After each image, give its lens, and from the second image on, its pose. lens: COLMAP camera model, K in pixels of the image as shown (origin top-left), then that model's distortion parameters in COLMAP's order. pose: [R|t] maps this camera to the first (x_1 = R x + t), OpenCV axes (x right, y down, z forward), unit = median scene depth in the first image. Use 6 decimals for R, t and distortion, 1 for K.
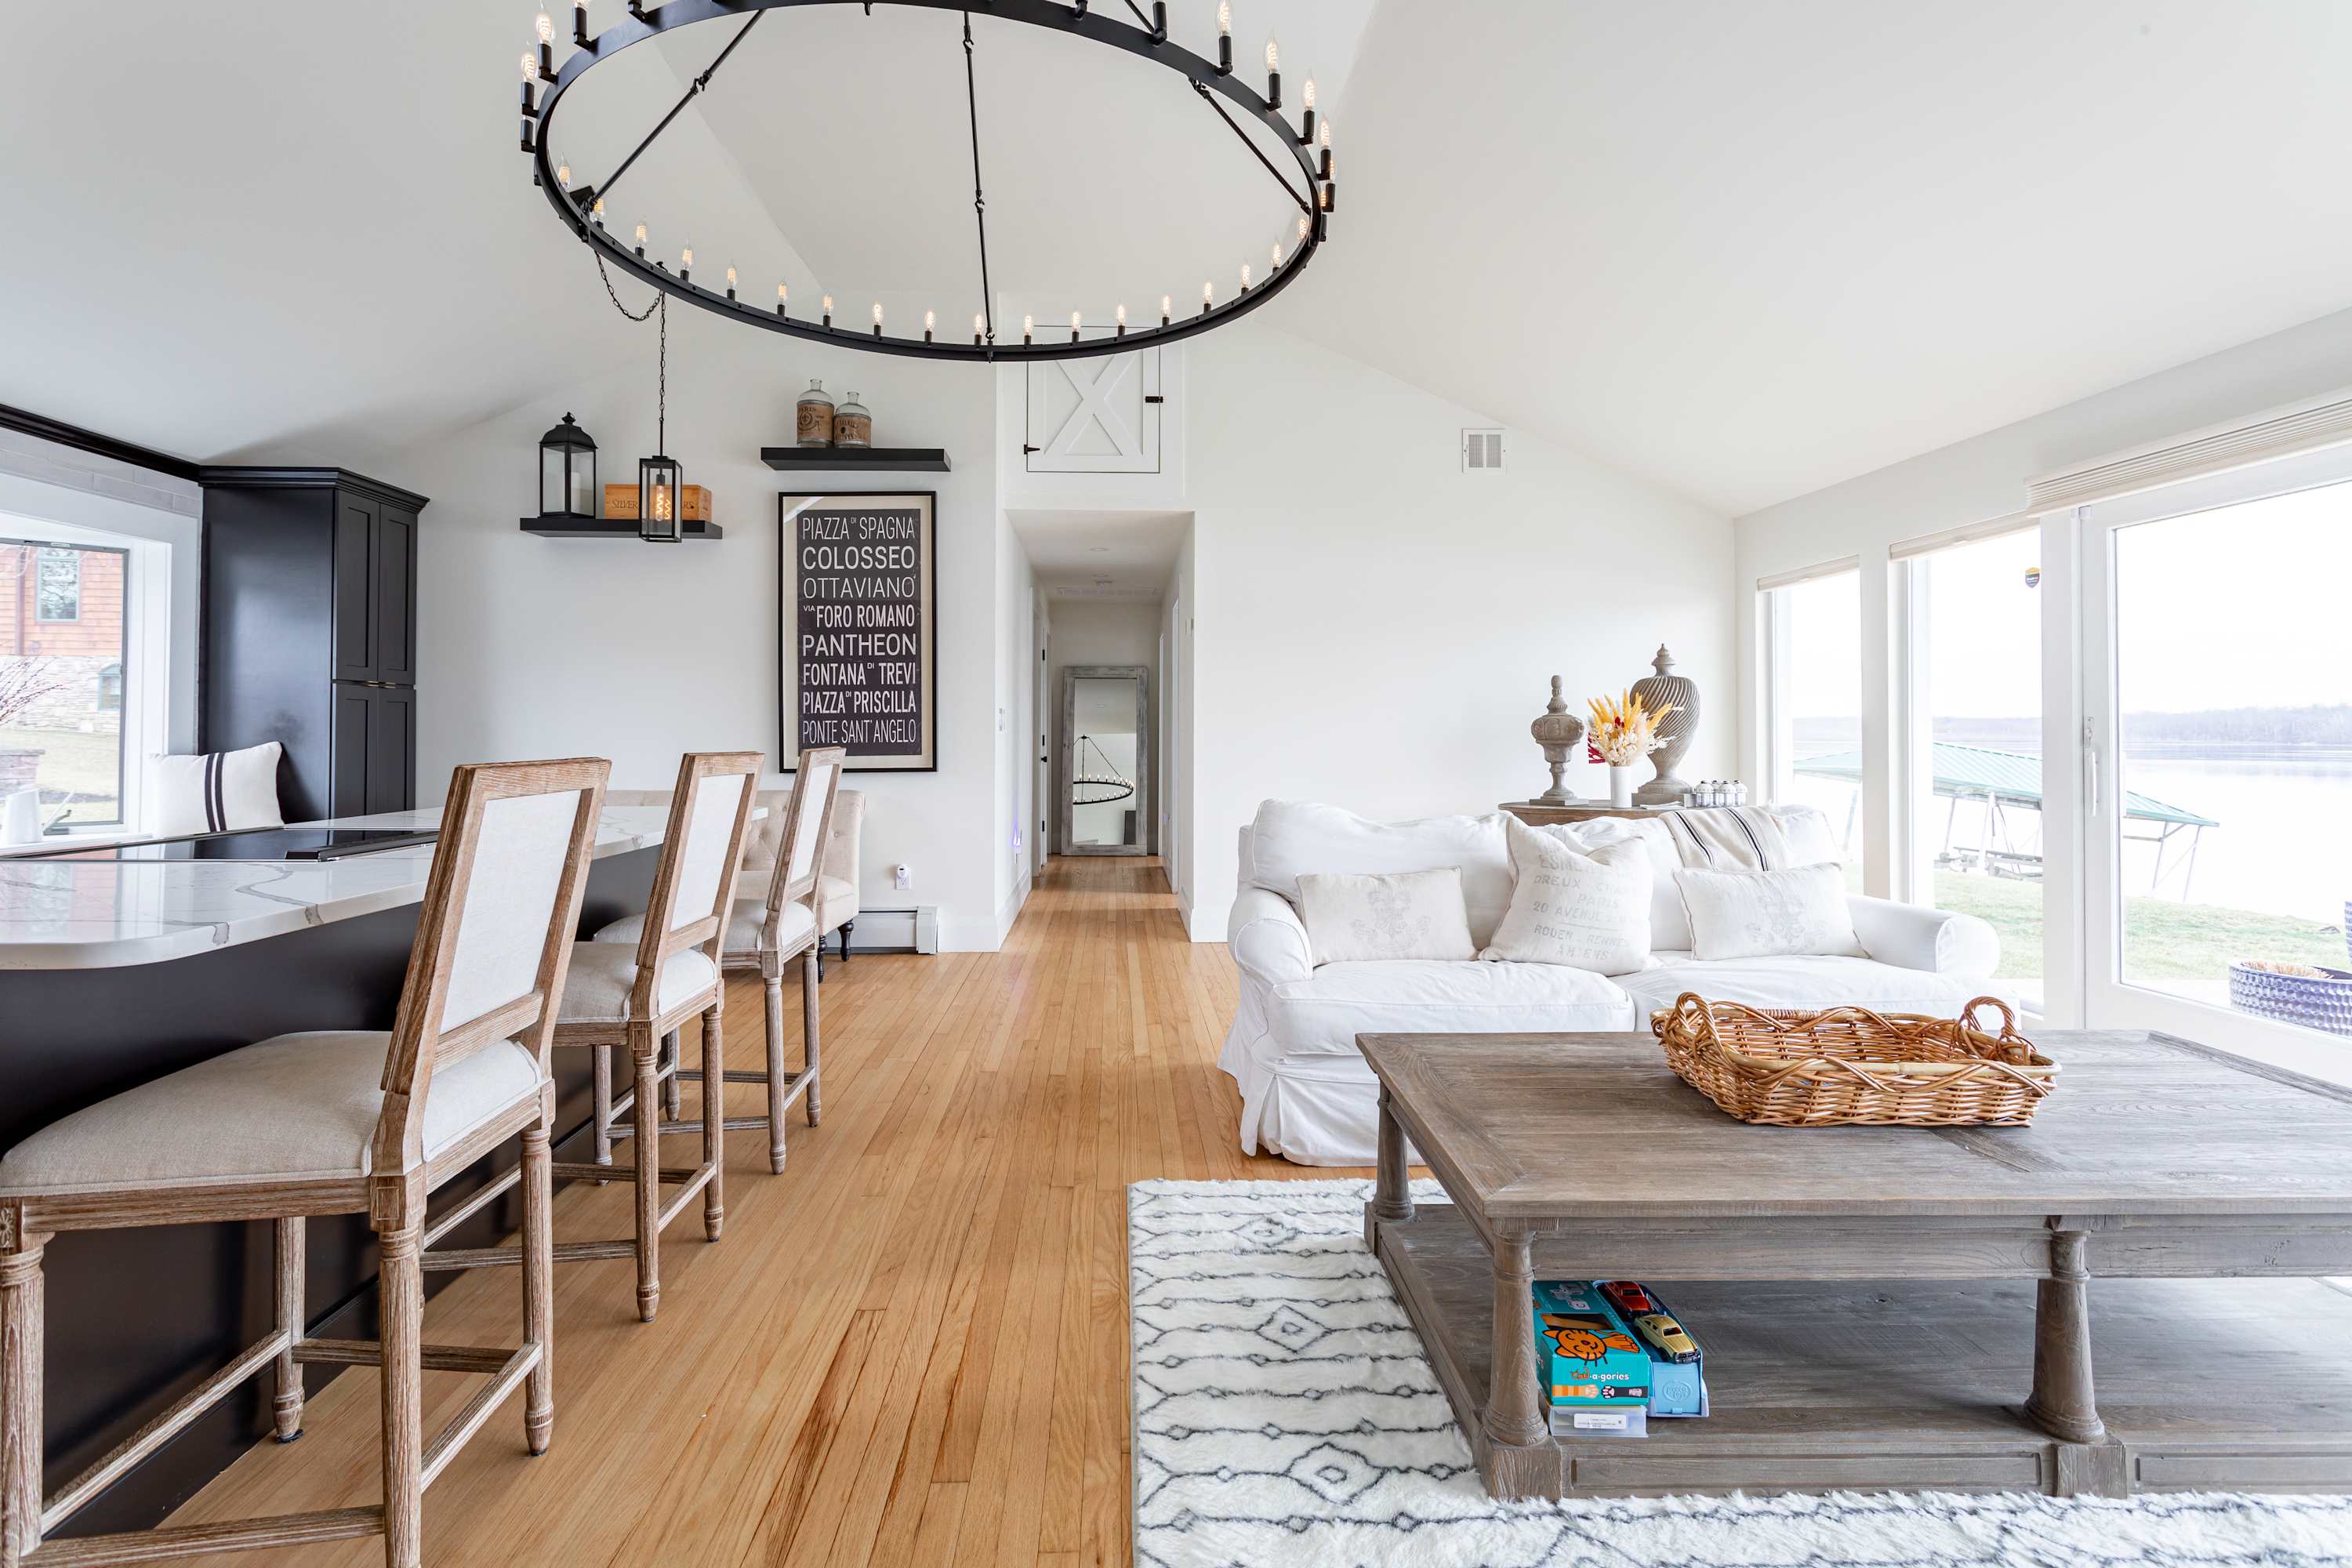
lens RADIAL K [[1135.1, 0, 1145.5], [0, 1135.1, 716.9], [0, 0, 1]] dist [0.000153, 0.001398]
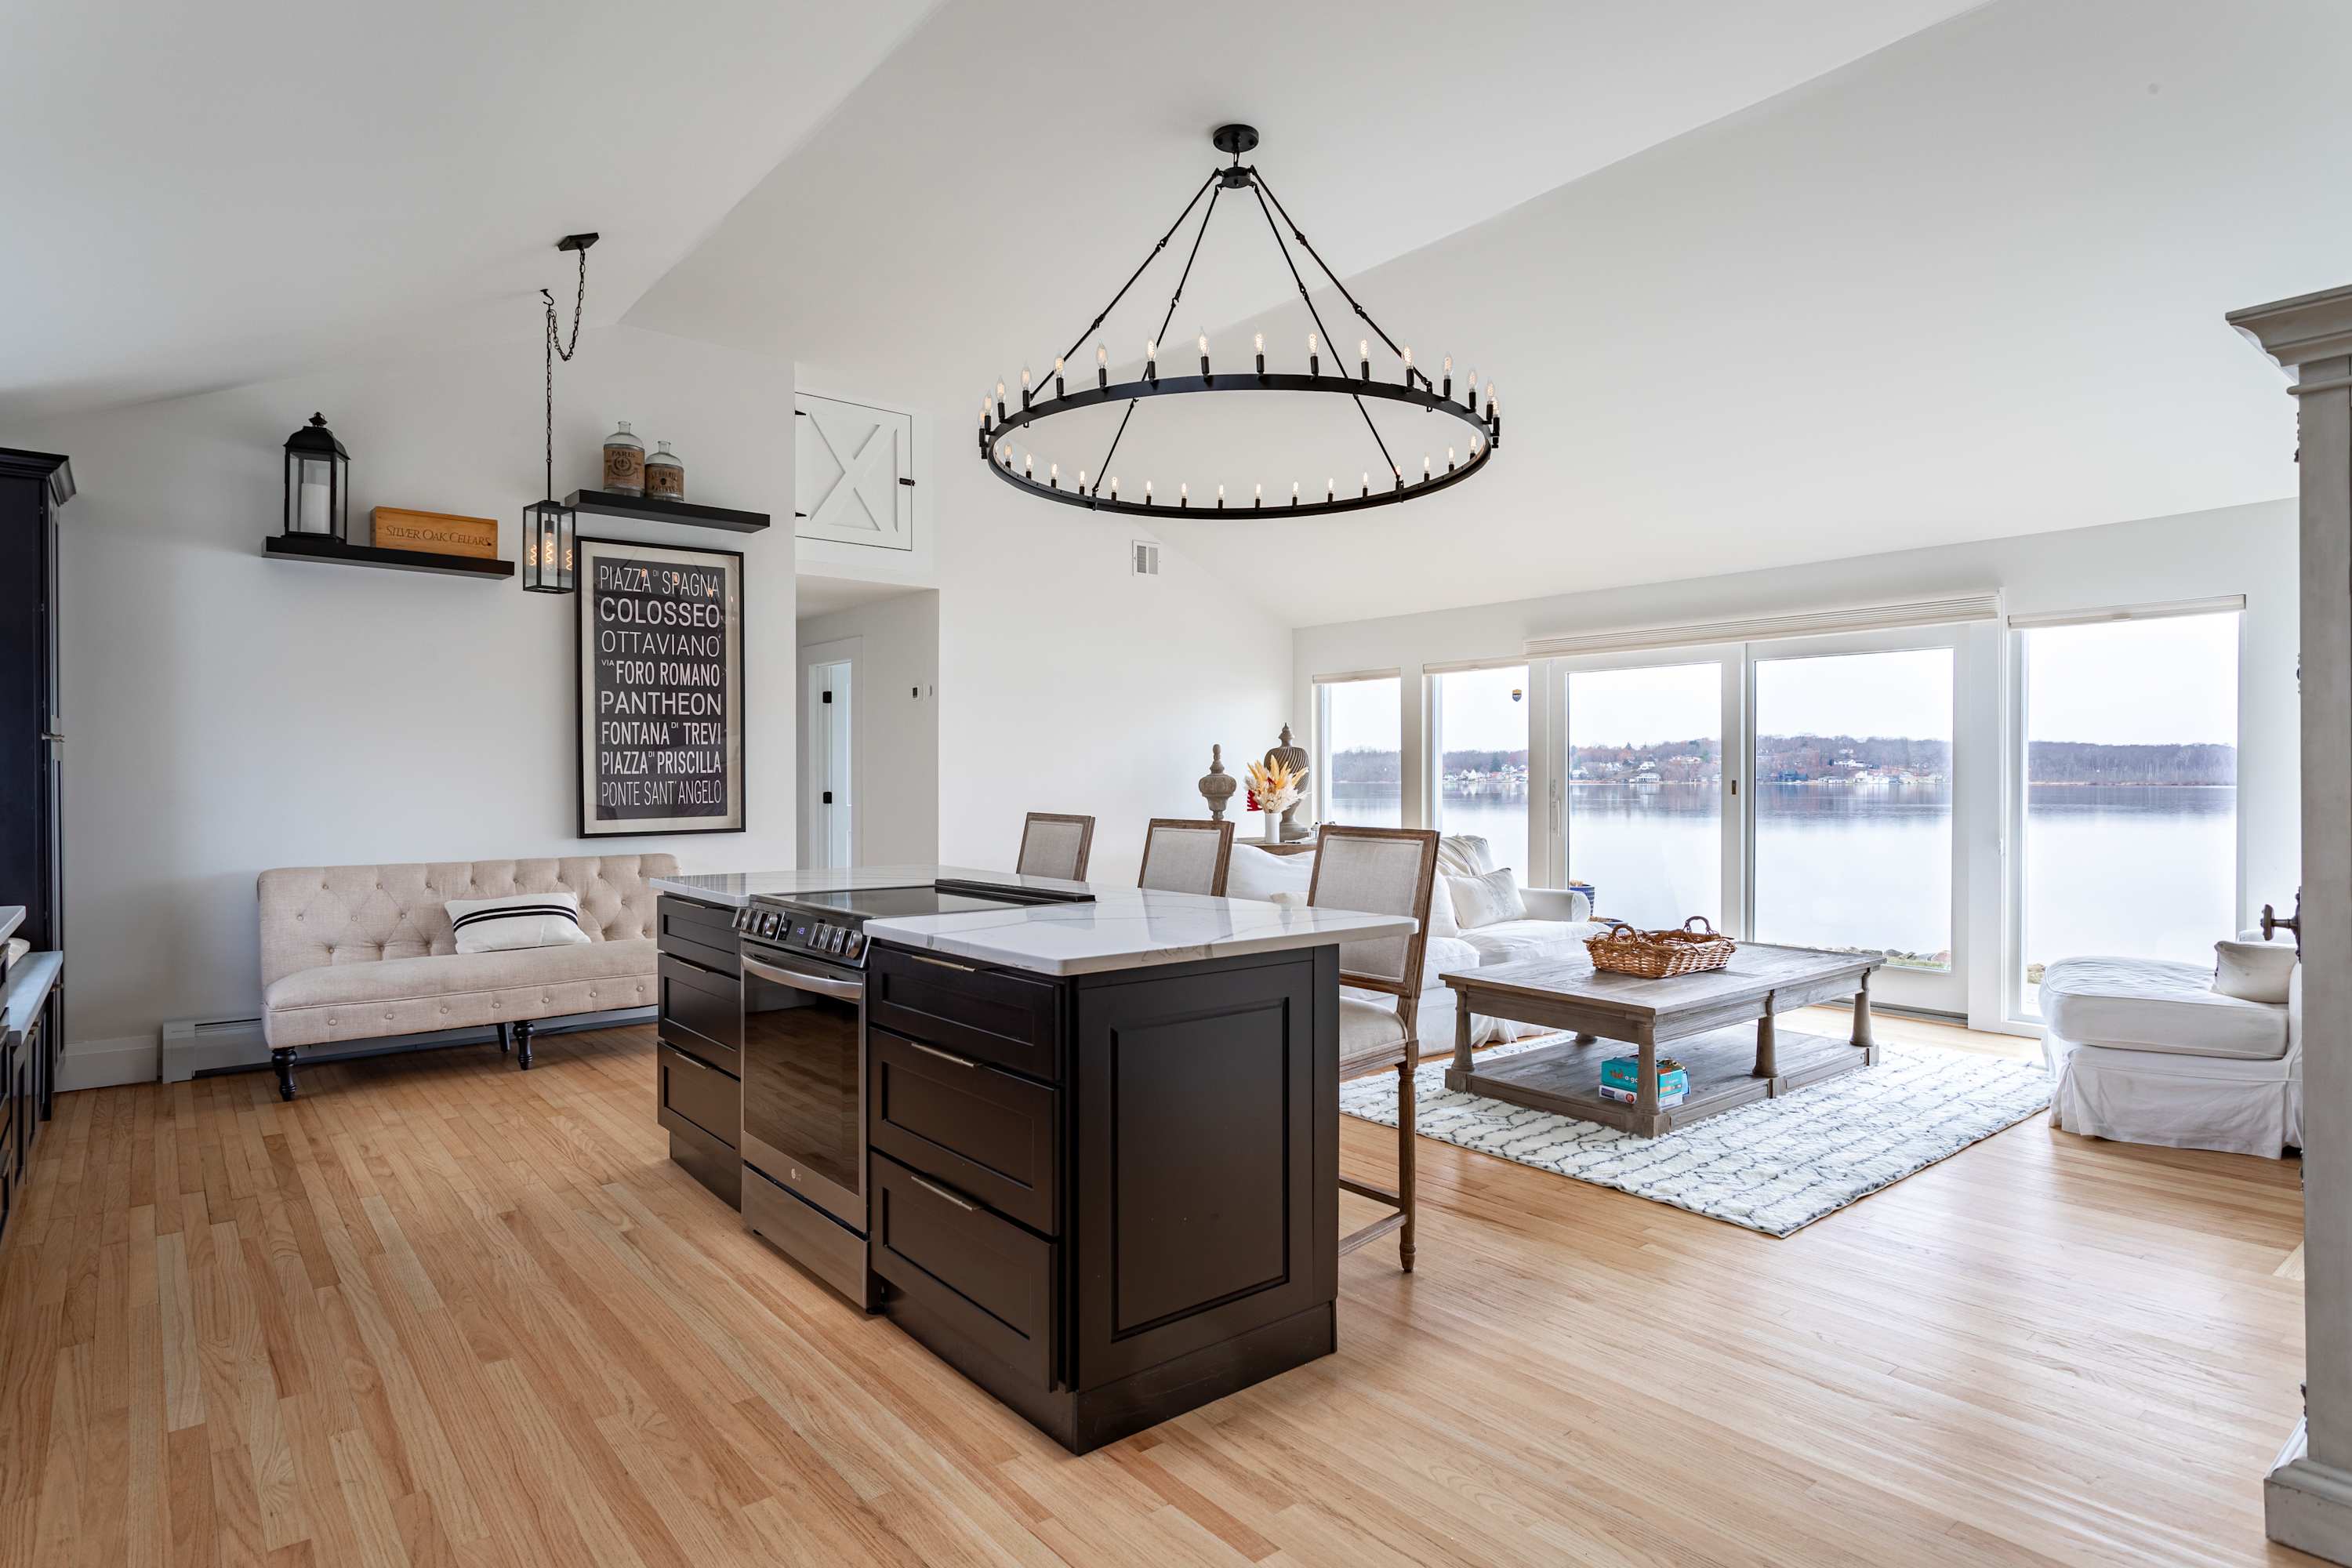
lens RADIAL K [[1241.8, 0, 1176.0], [0, 1241.8, 784.0], [0, 0, 1]] dist [0.000449, 0.000796]
pose [[0.791103, -0.006434, 0.611650, -0.556921], [-0.007209, 0.999777, 0.019841, -0.018948], [-0.611641, -0.020106, 0.790880, -0.105812]]
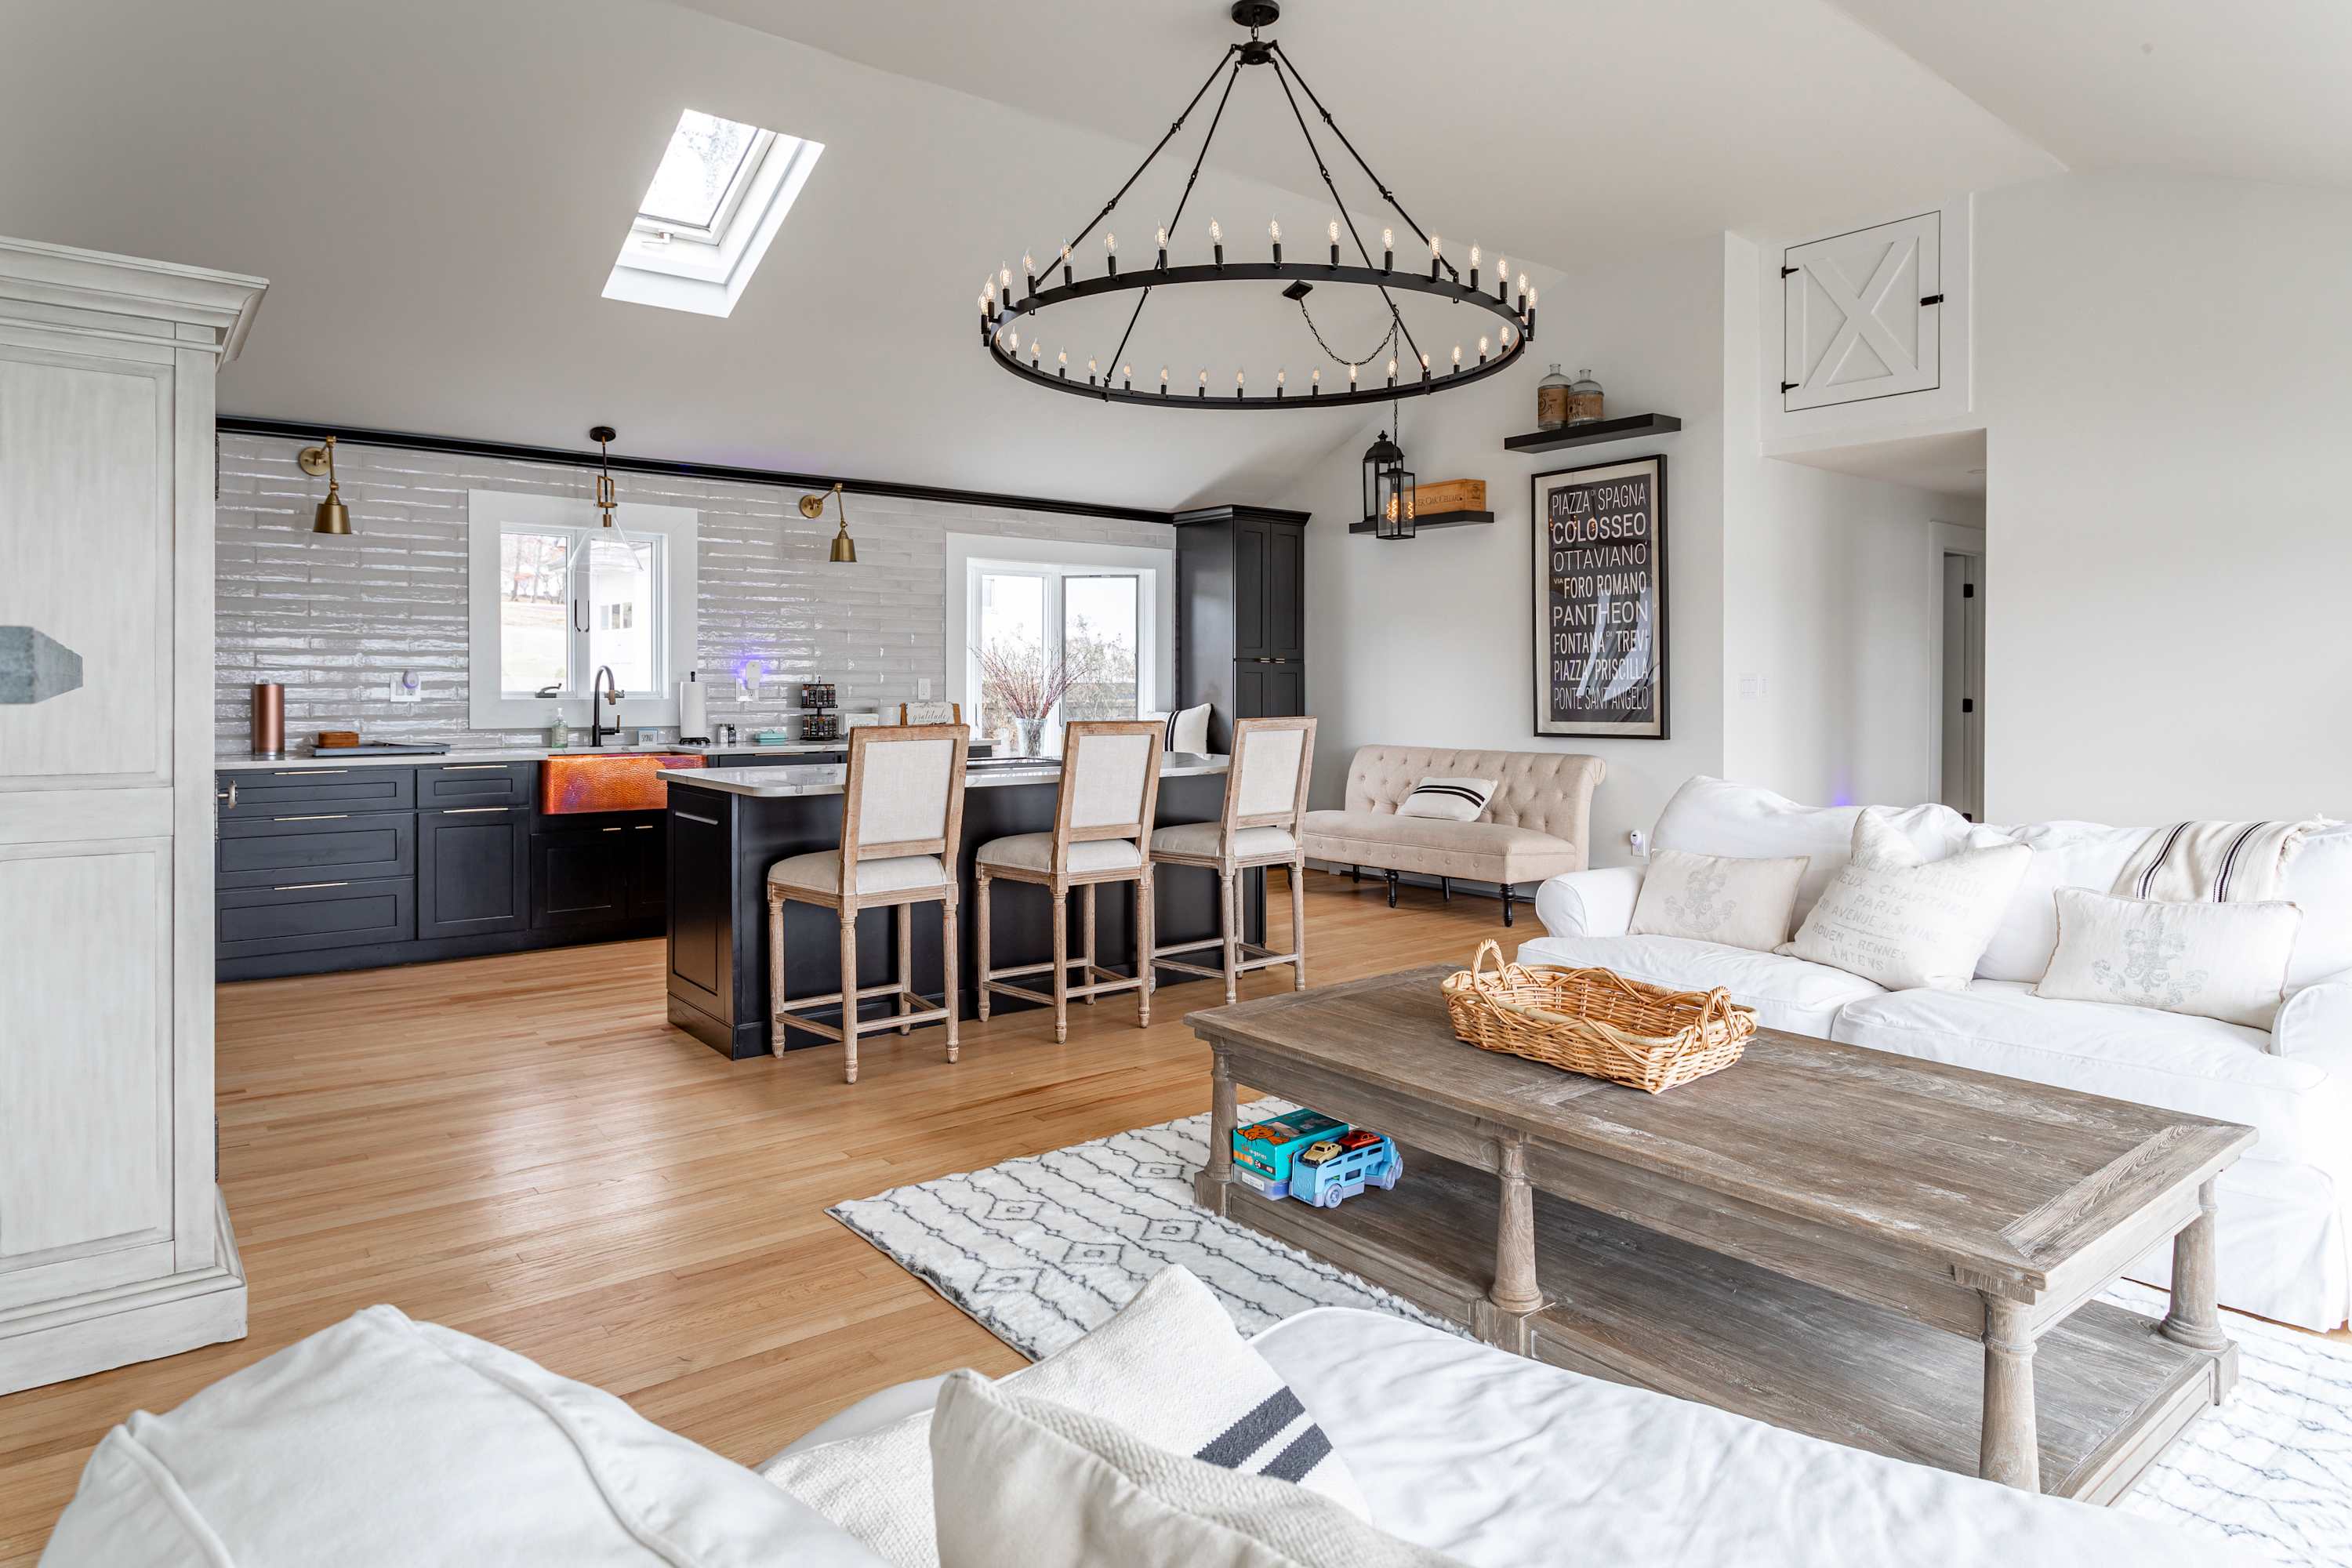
lens RADIAL K [[1379.6, 0, 1215.0], [0, 1379.6, 691.2], [0, 0, 1]] dist [-0.000091, 0.000430]
pose [[0.617541, 0.003609, -0.786530, 0.517734], [0.012273, 0.999824, 0.014223, -0.015502], [0.786443, -0.018436, 0.617388, -0.044391]]
